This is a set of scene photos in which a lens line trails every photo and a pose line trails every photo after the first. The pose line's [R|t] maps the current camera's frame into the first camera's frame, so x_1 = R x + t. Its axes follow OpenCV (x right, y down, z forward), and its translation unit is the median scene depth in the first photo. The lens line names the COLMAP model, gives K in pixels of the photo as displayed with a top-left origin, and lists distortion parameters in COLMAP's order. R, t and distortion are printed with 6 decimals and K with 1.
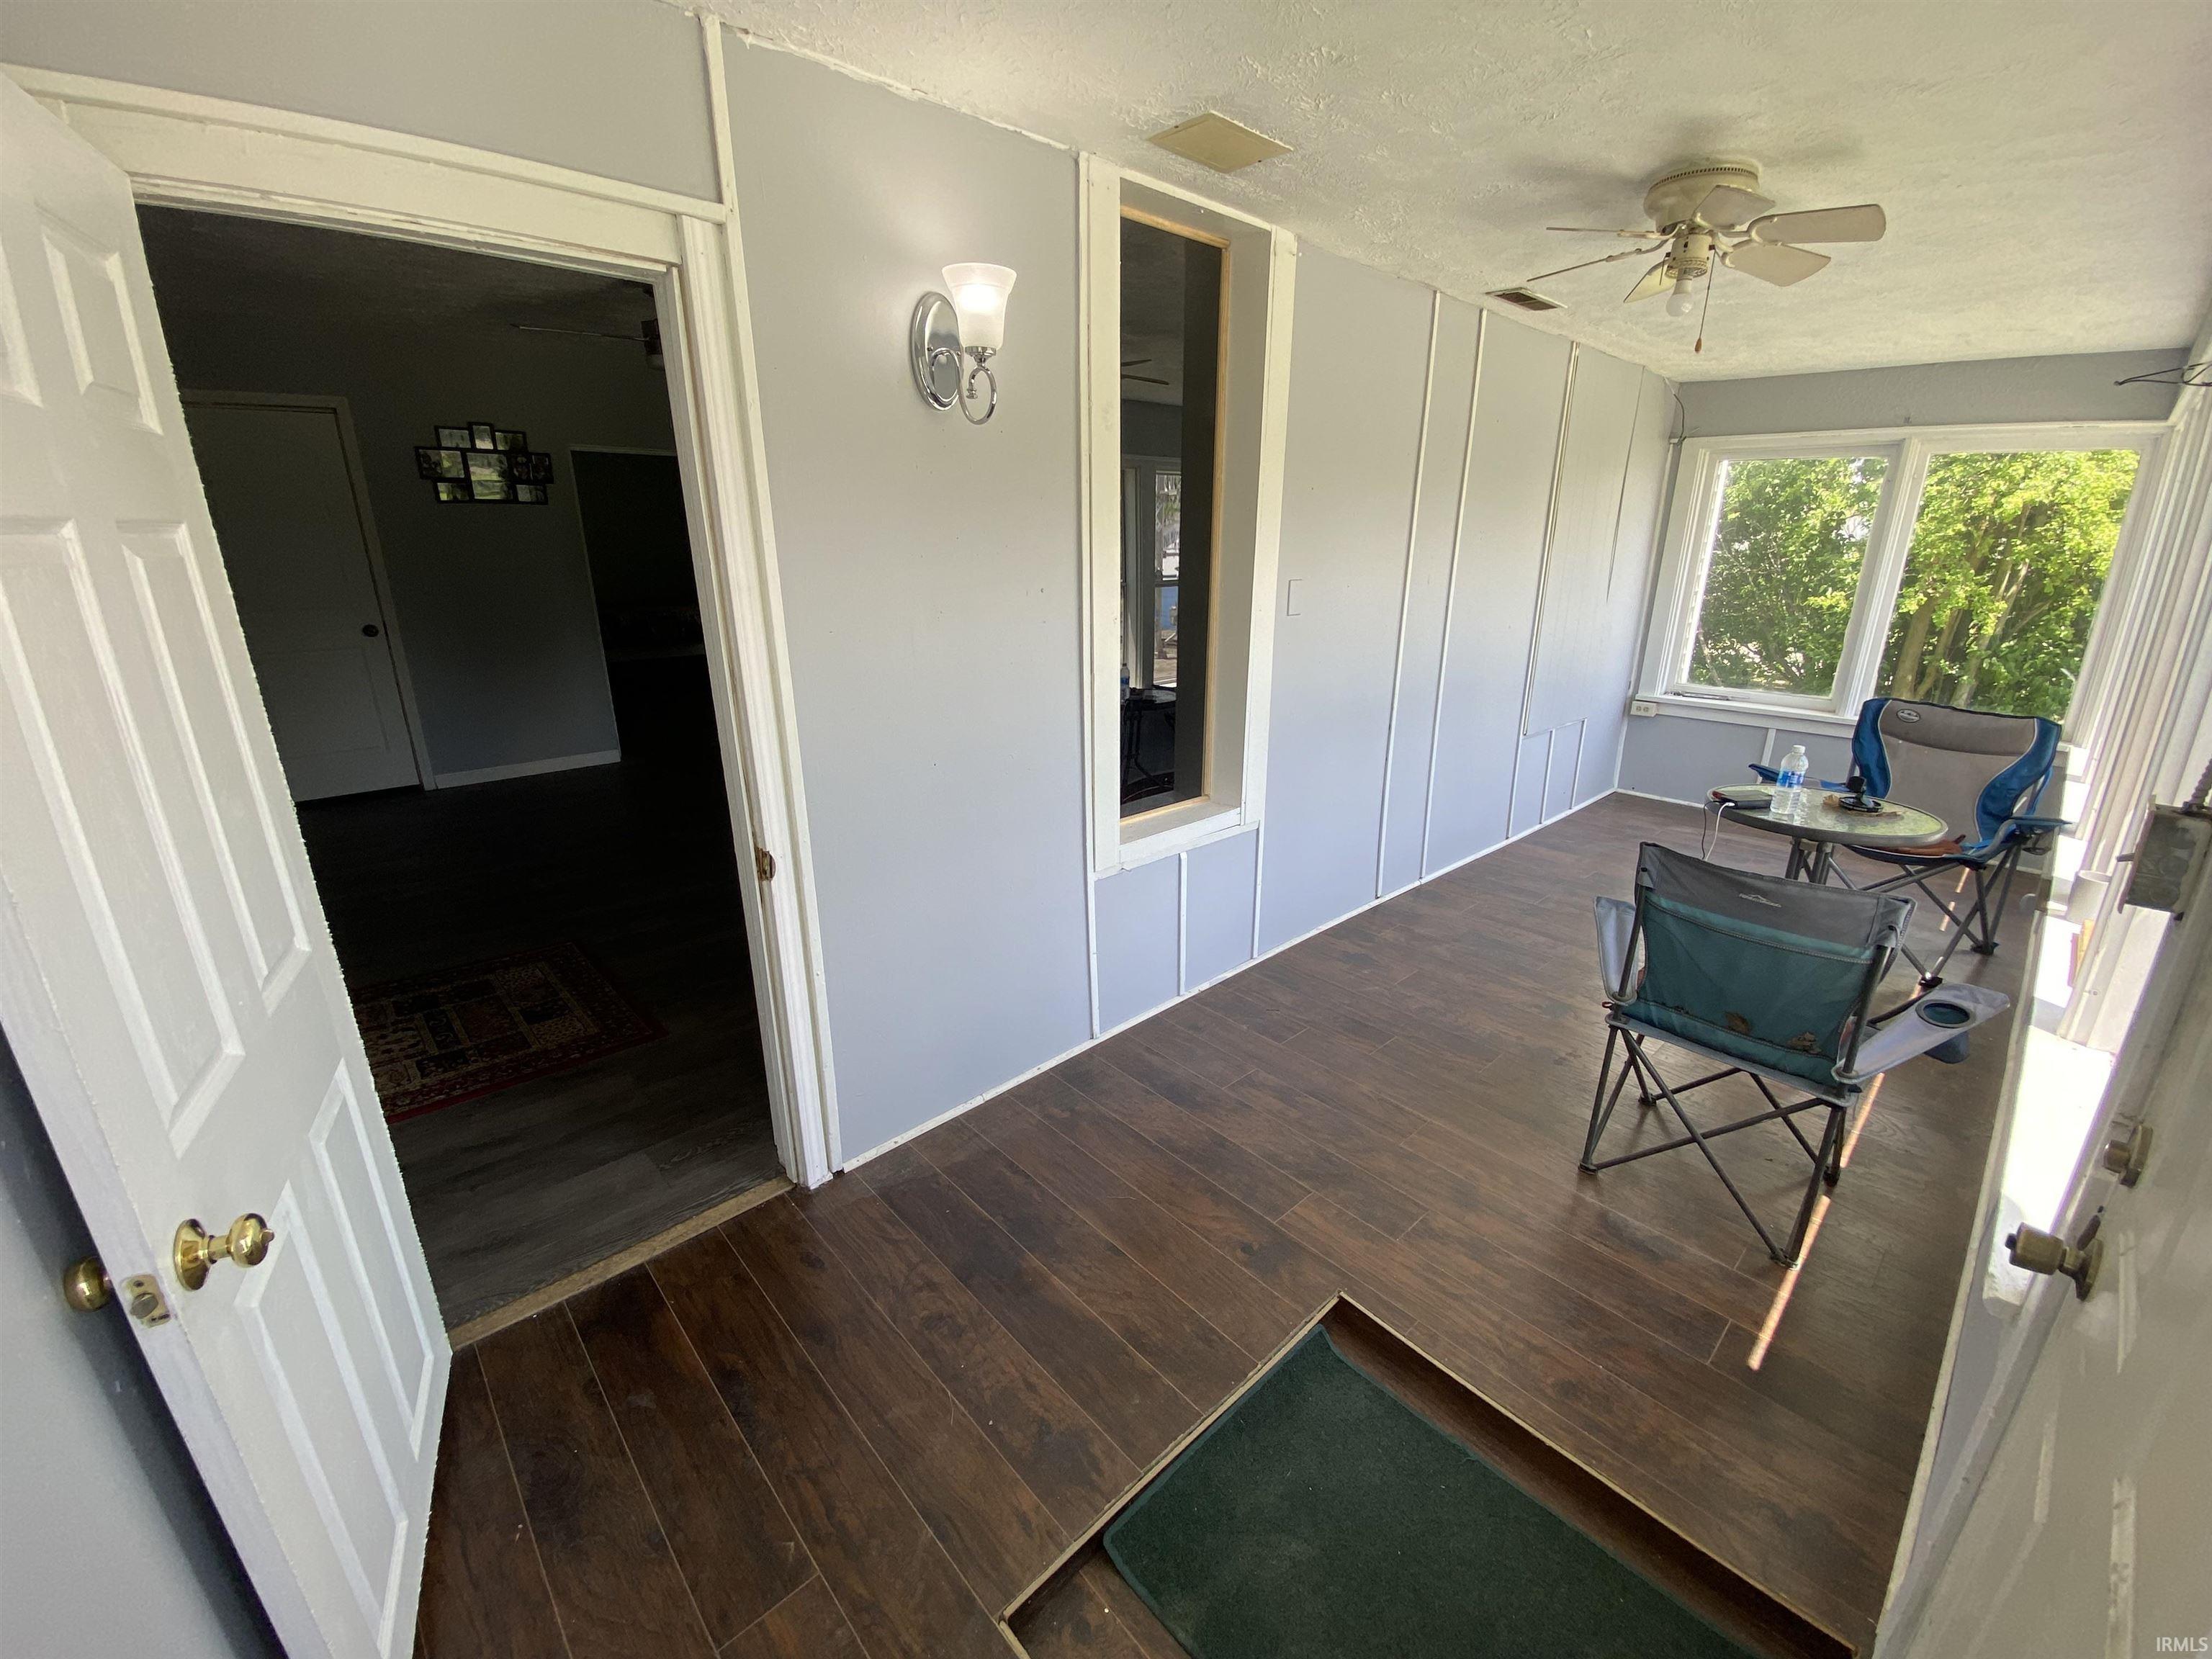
lens RADIAL K [[902.2, 0, 1106.9], [0, 902.2, 823.2], [0, 0, 1]] dist [0.020023, -0.021068]
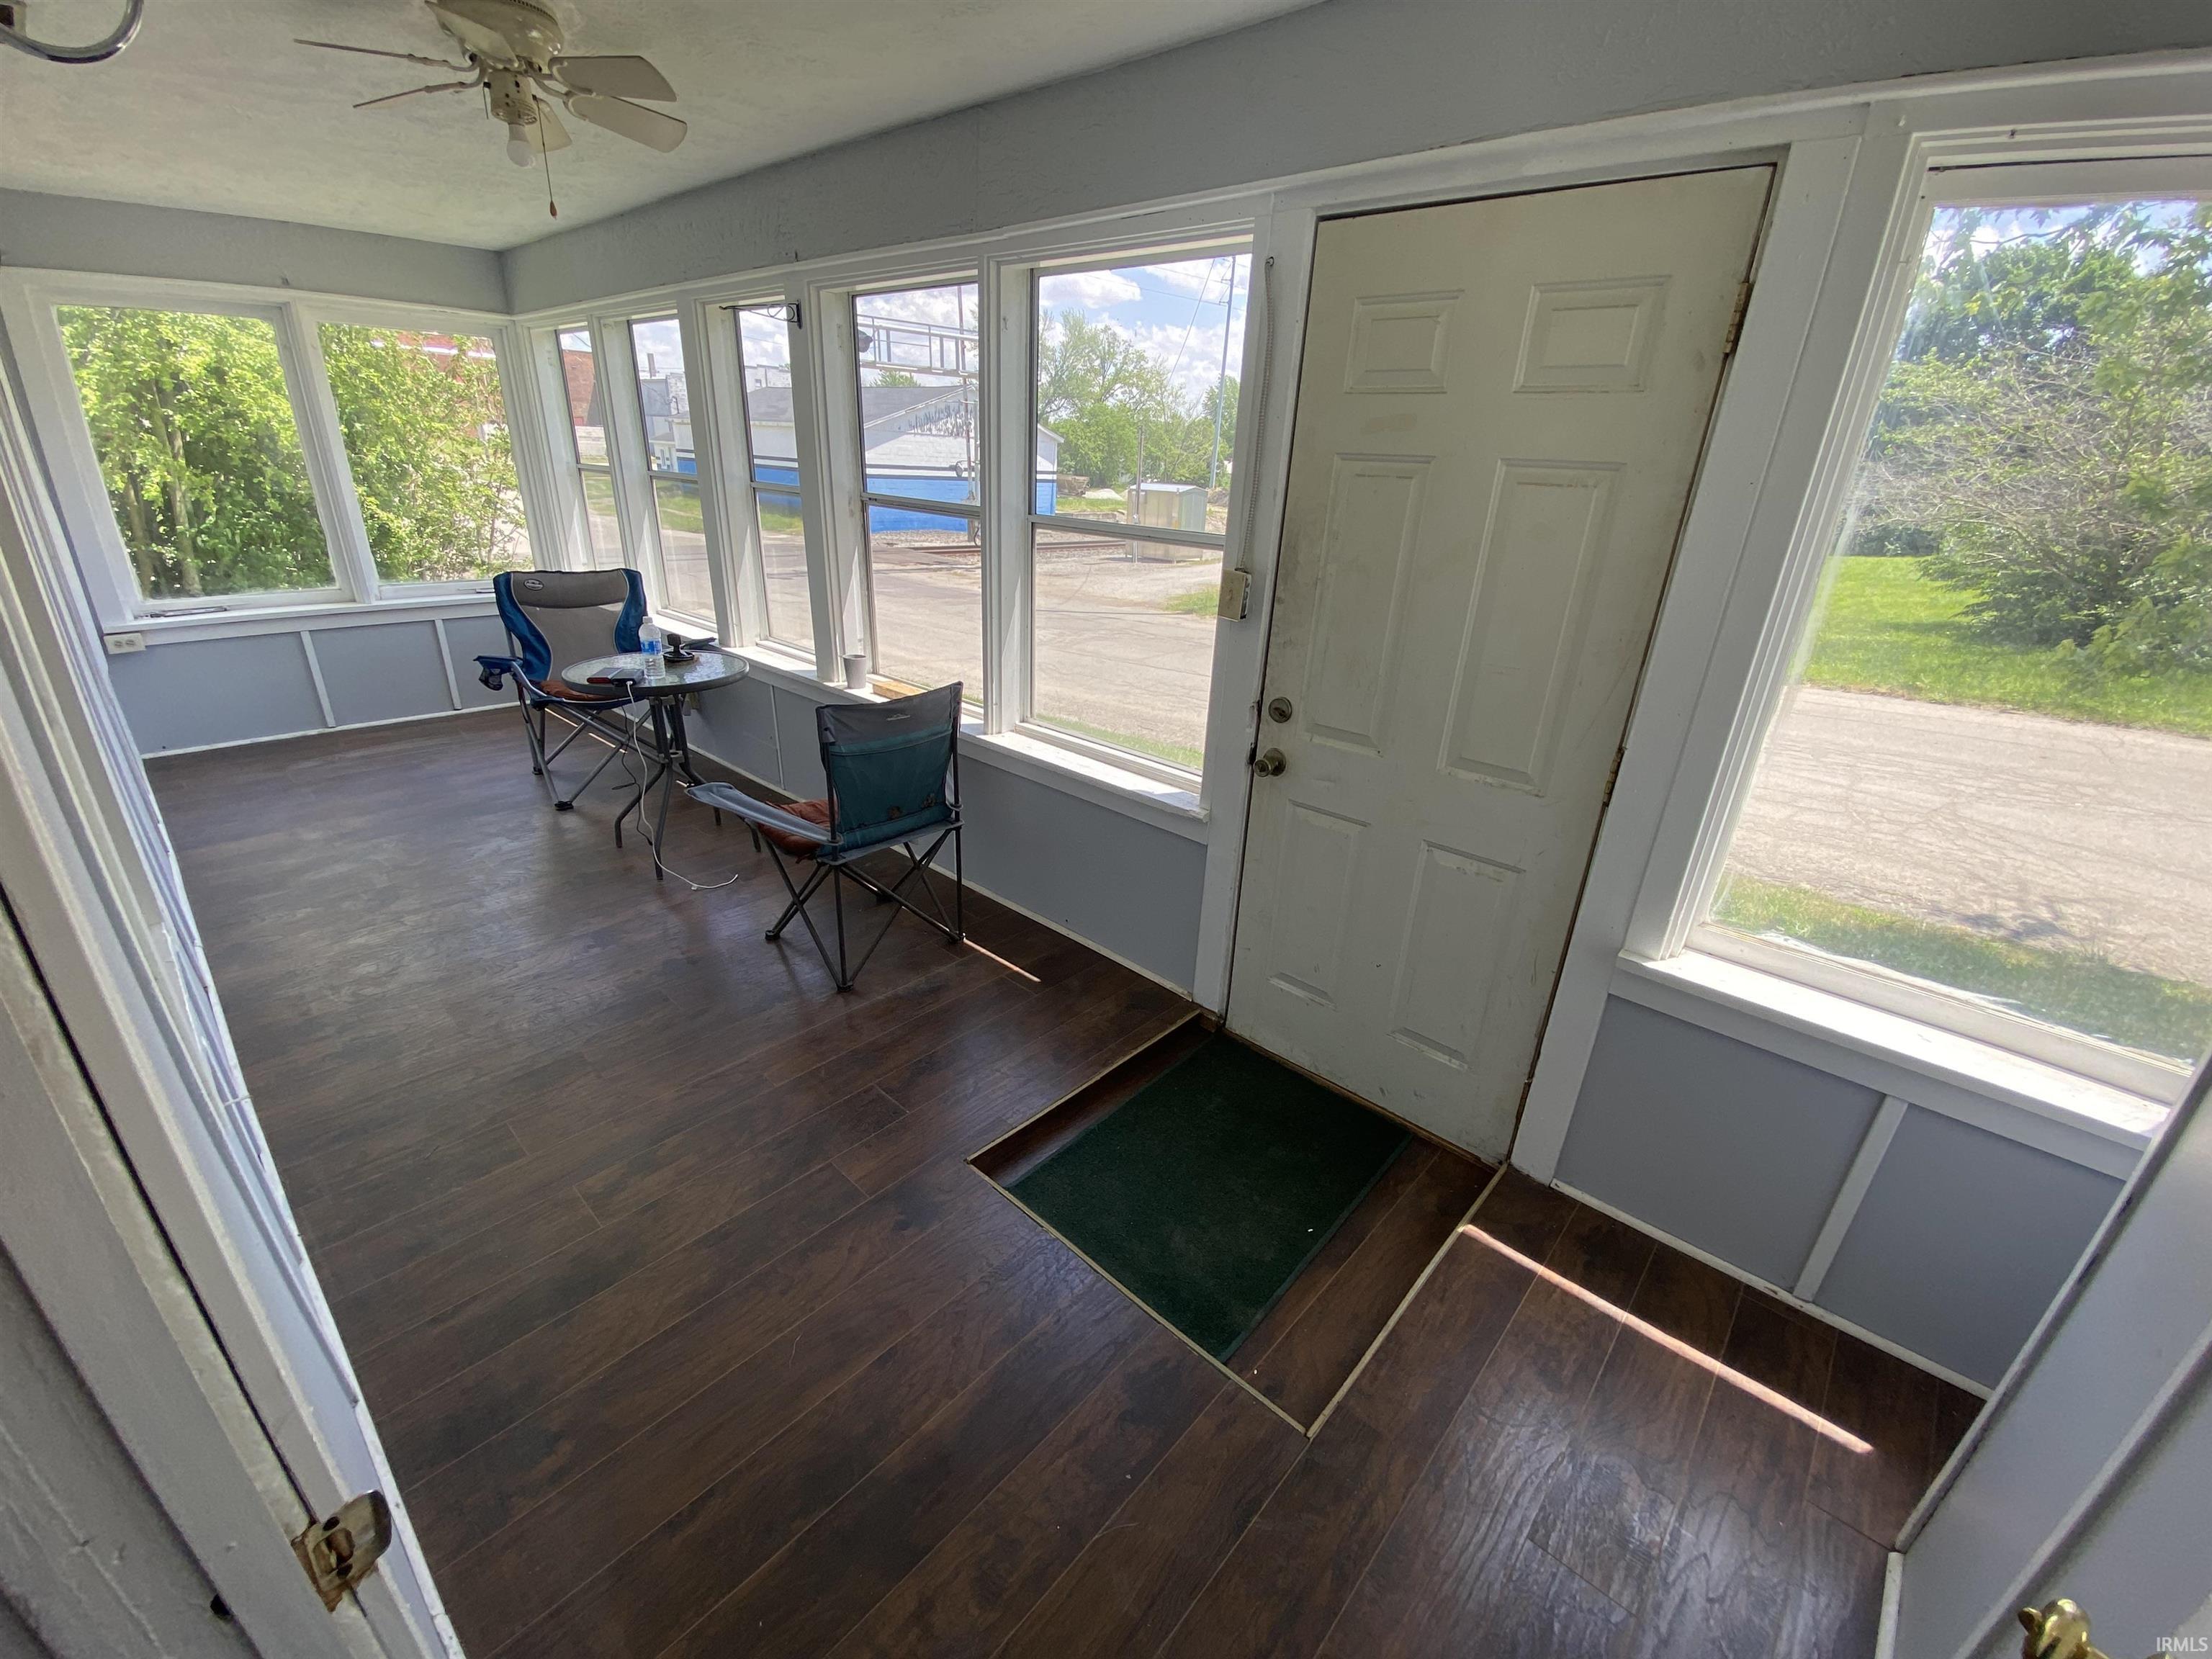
lens RADIAL K [[902.2, 0, 1106.9], [0, 902.2, 823.2], [0, 0, 1]] dist [0.020023, -0.021068]
pose [[-0.089657, -0.384063, 0.918944, -0.452684], [0.257474, 0.882358, 0.393893, -0.167664], [-0.962117, 0.271920, 0.019777, 0.539295]]
